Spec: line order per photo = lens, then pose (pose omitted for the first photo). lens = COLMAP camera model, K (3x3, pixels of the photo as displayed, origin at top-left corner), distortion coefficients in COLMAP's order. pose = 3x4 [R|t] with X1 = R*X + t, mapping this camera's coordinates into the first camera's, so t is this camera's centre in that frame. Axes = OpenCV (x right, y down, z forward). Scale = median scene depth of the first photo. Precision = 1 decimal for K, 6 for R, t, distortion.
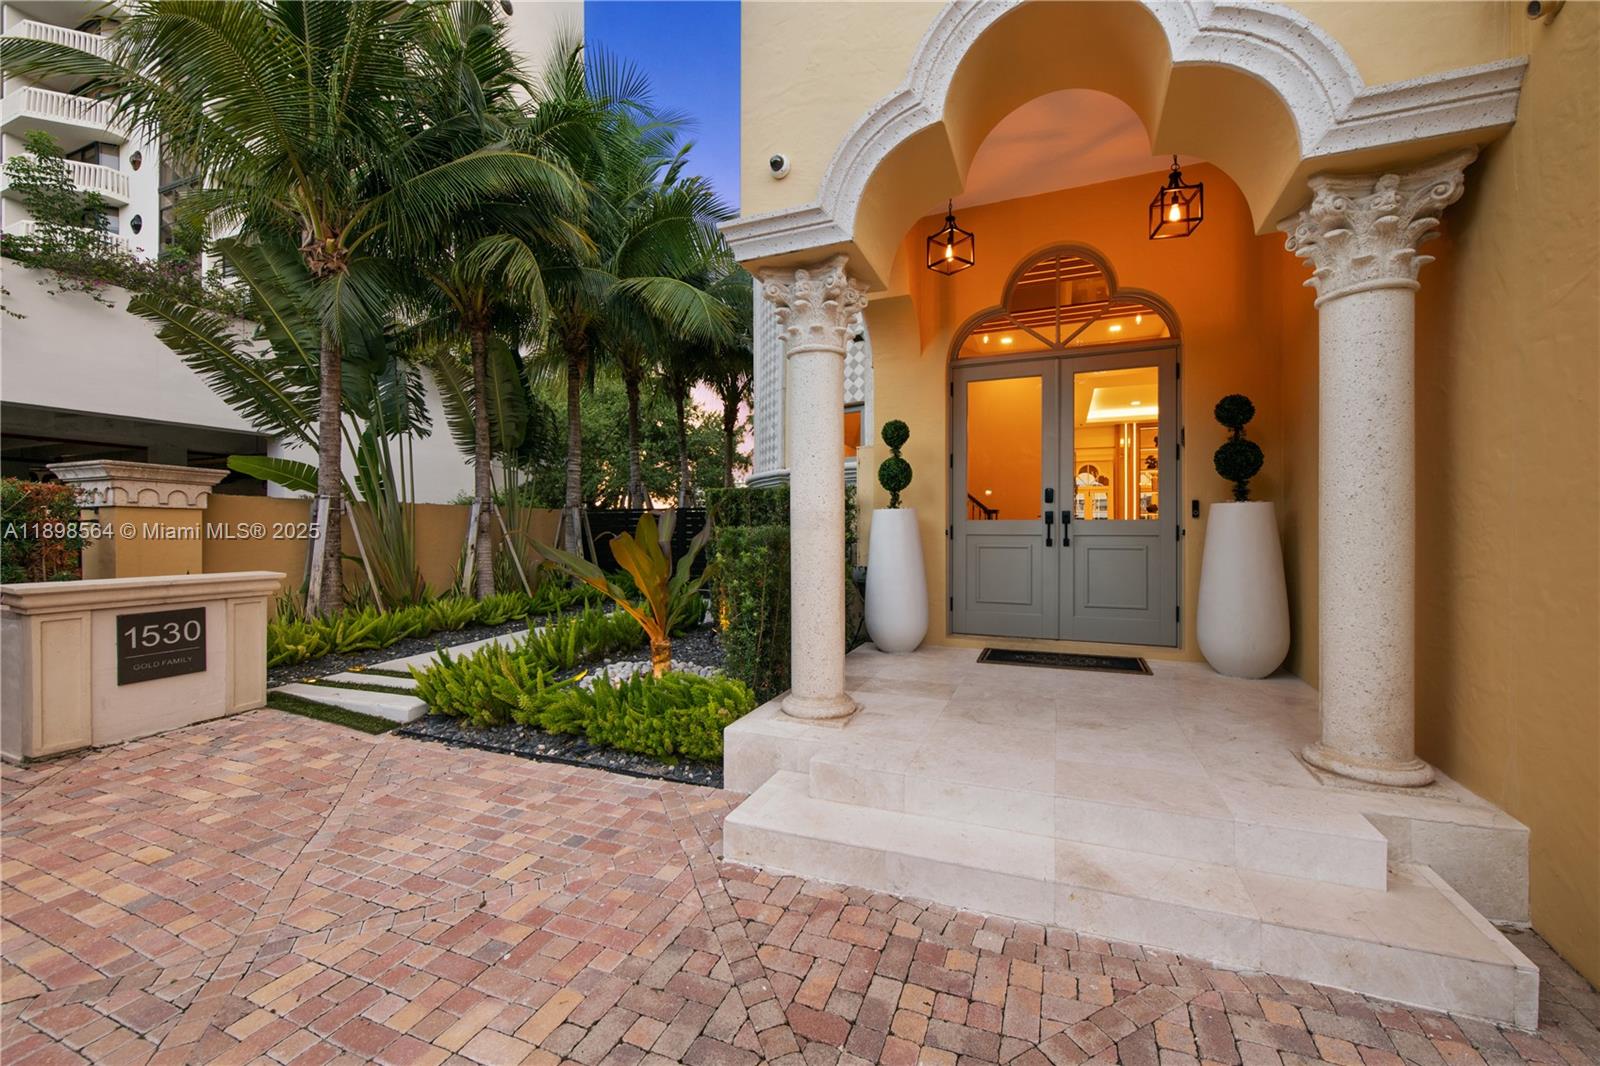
lens RADIAL K [[635.8, 0, 805.3], [0, 635.8, 529.9], [0, 0, 1]] dist [-0.001181, -0.002196]
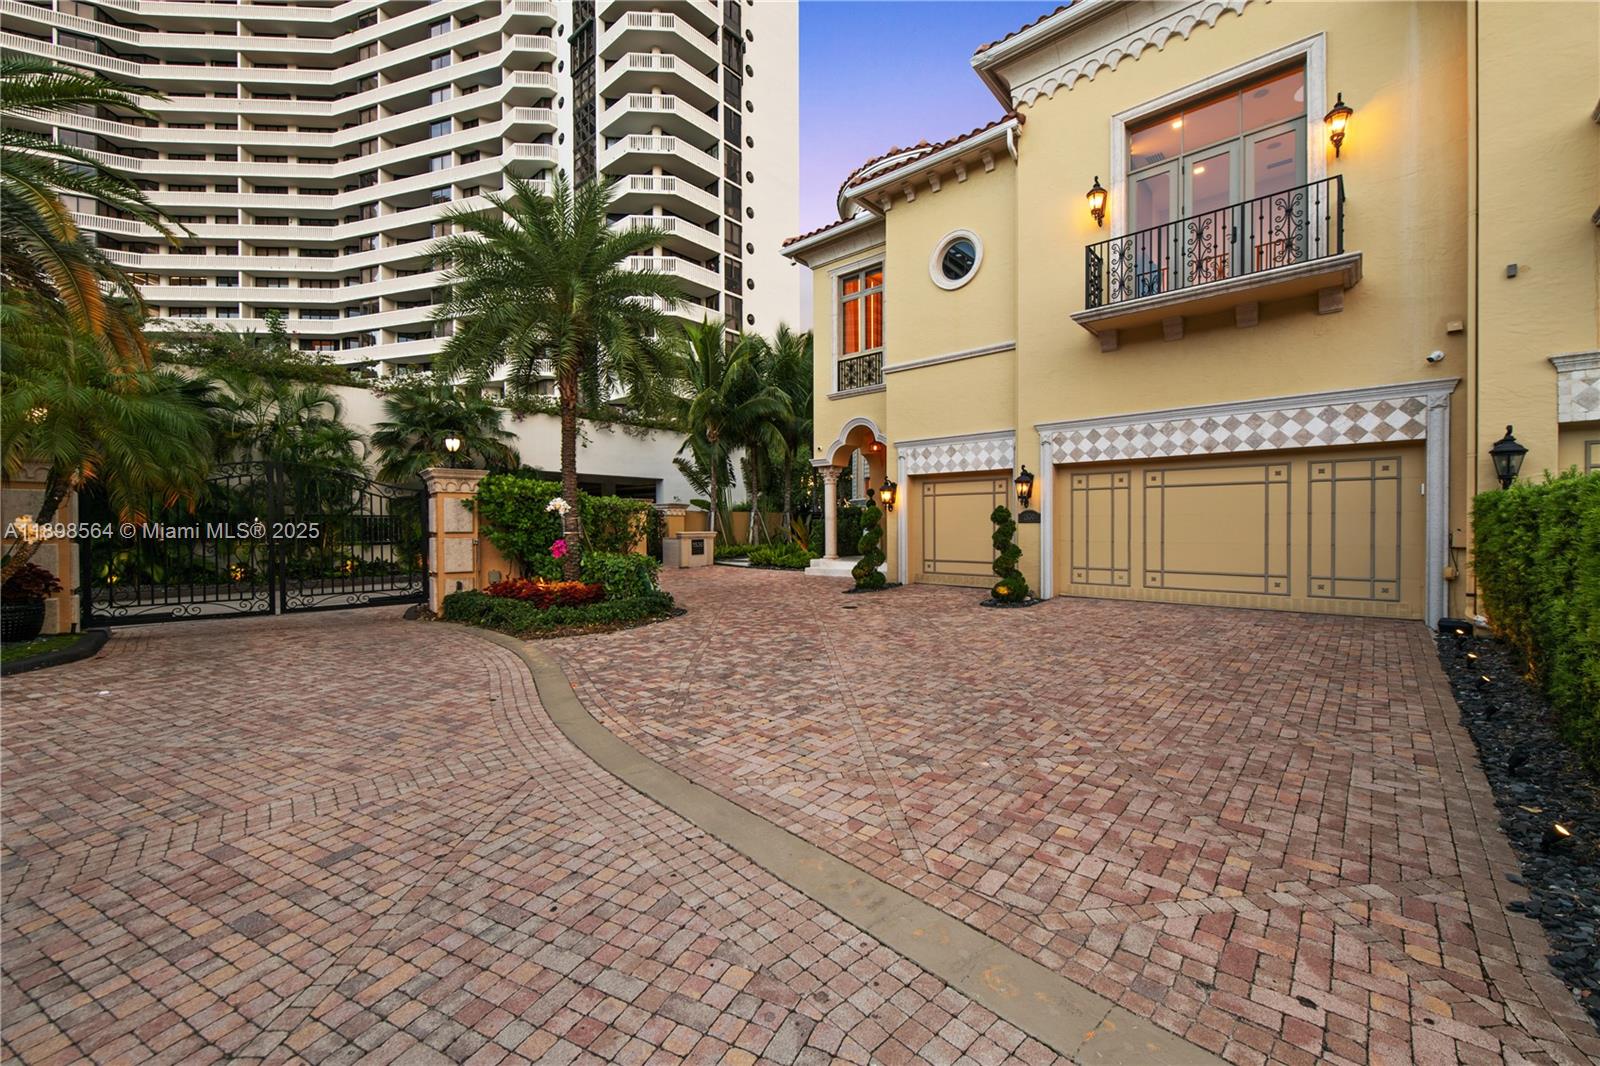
lens RADIAL K [[635.8, 0, 805.7], [0, 635.8, 530.0], [0, 0, 1]] dist [-0.001181, -0.002196]
pose [[0.943015, 0.000437, -0.332749, 1.410009], [0.003251, 0.999939, 0.010526, 0.022197], [0.332733, -0.011008, 0.942957, -3.505965]]
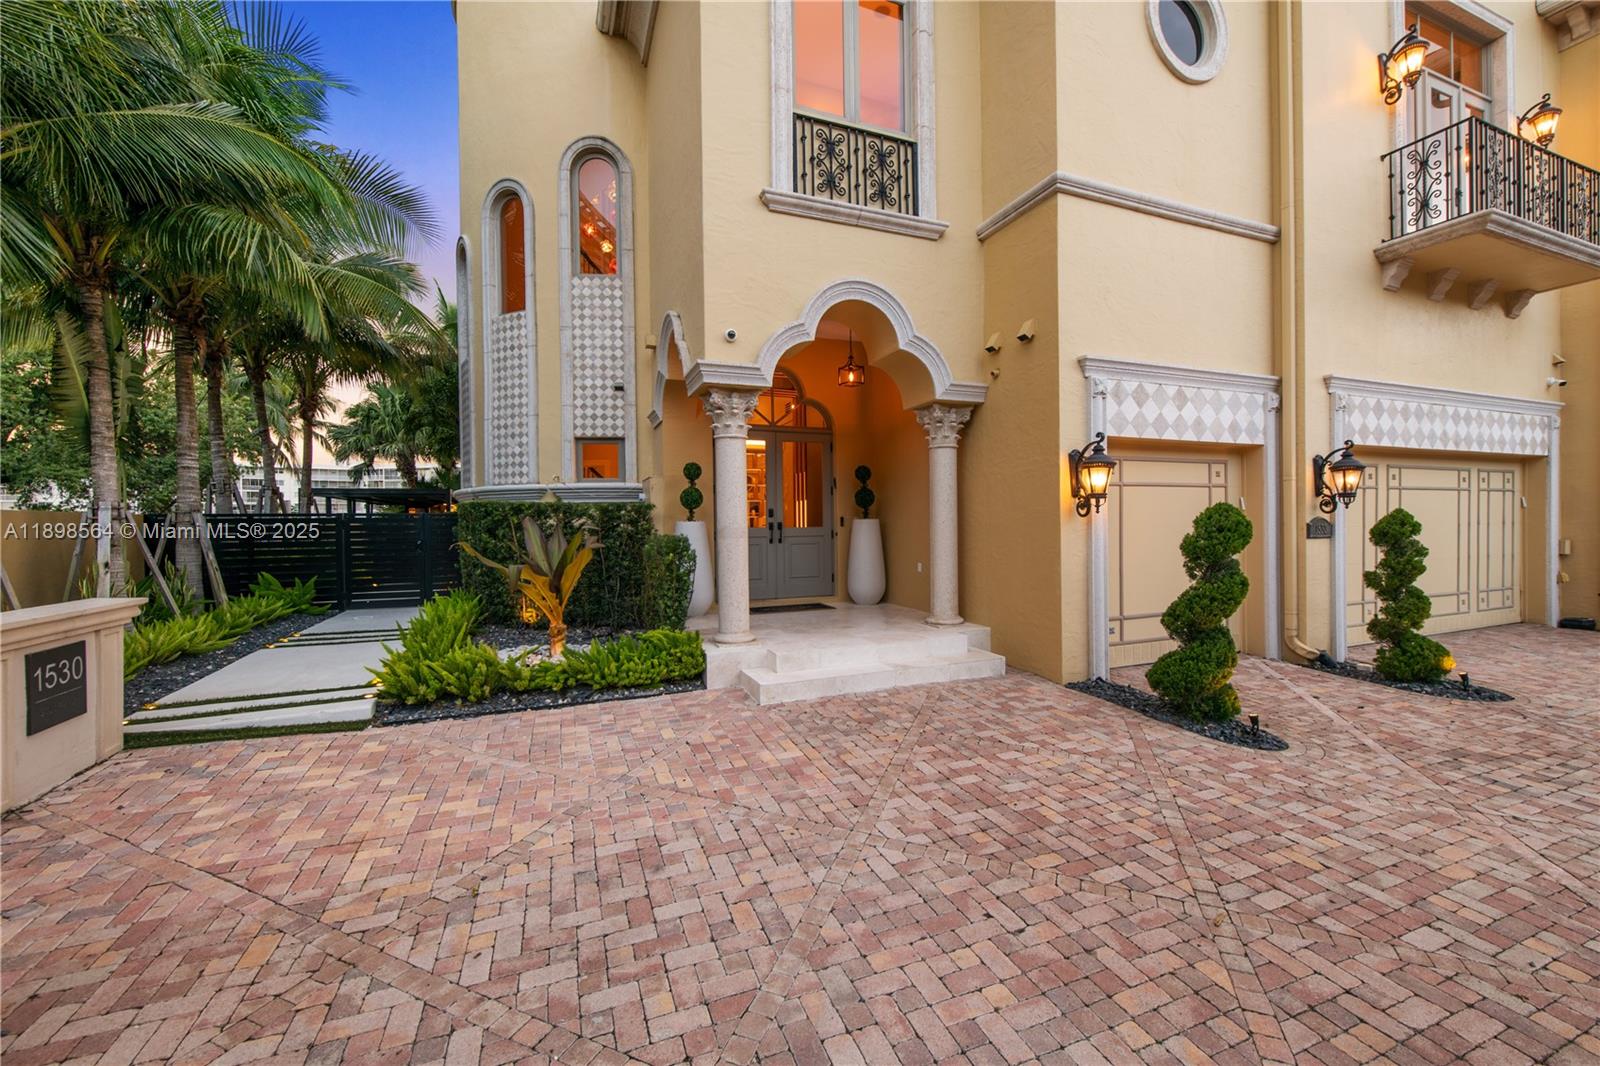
lens RADIAL K [[635.8, 0, 809.3], [0, 635.8, 531.3], [0, 0, 1]] dist [-0.001181, -0.002196]
pose [[0.720814, -0.015551, 0.692954, -1.032937], [0.009849, 0.999877, 0.012194, -0.037514], [-0.693059, -0.001965, 0.720879, -0.405512]]
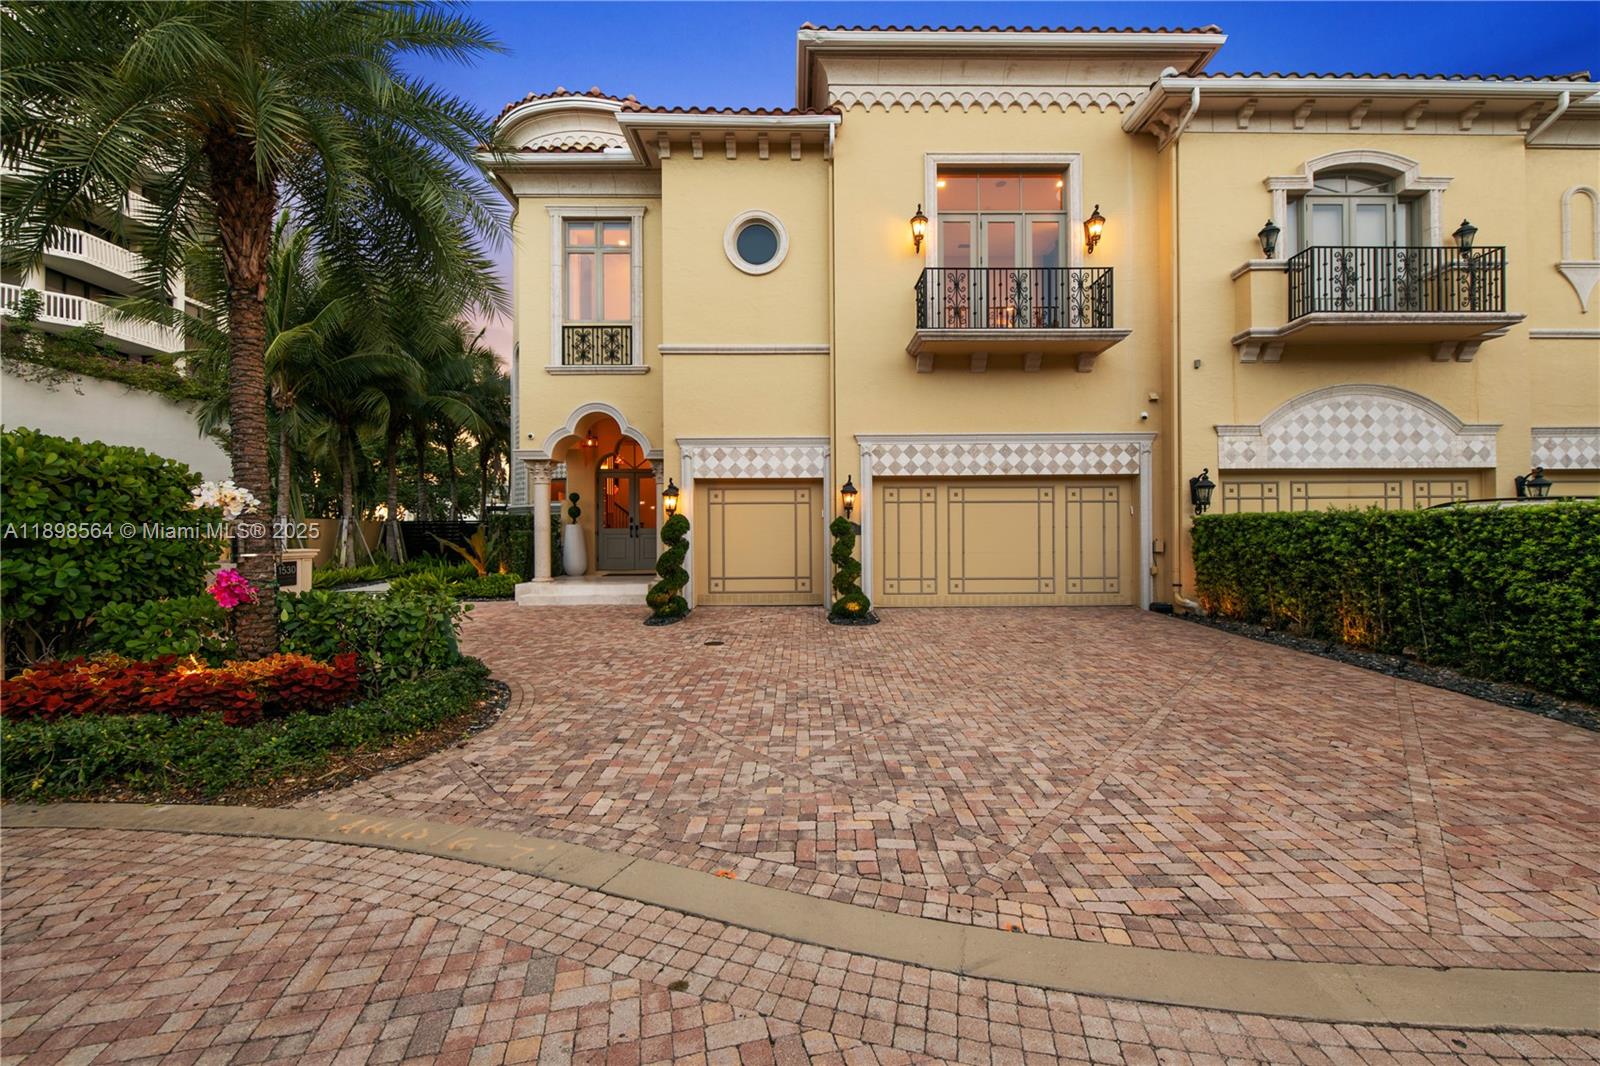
lens RADIAL K [[635.8, 0, 807.3], [0, 635.8, 531.2], [0, 0, 1]] dist [-0.001181, -0.002196]
pose [[0.922432, -0.001228, 0.386159, 0.013364], [0.003408, 0.999982, -0.004961, 0.020323], [-0.386146, 0.005892, 0.922419, -2.893133]]
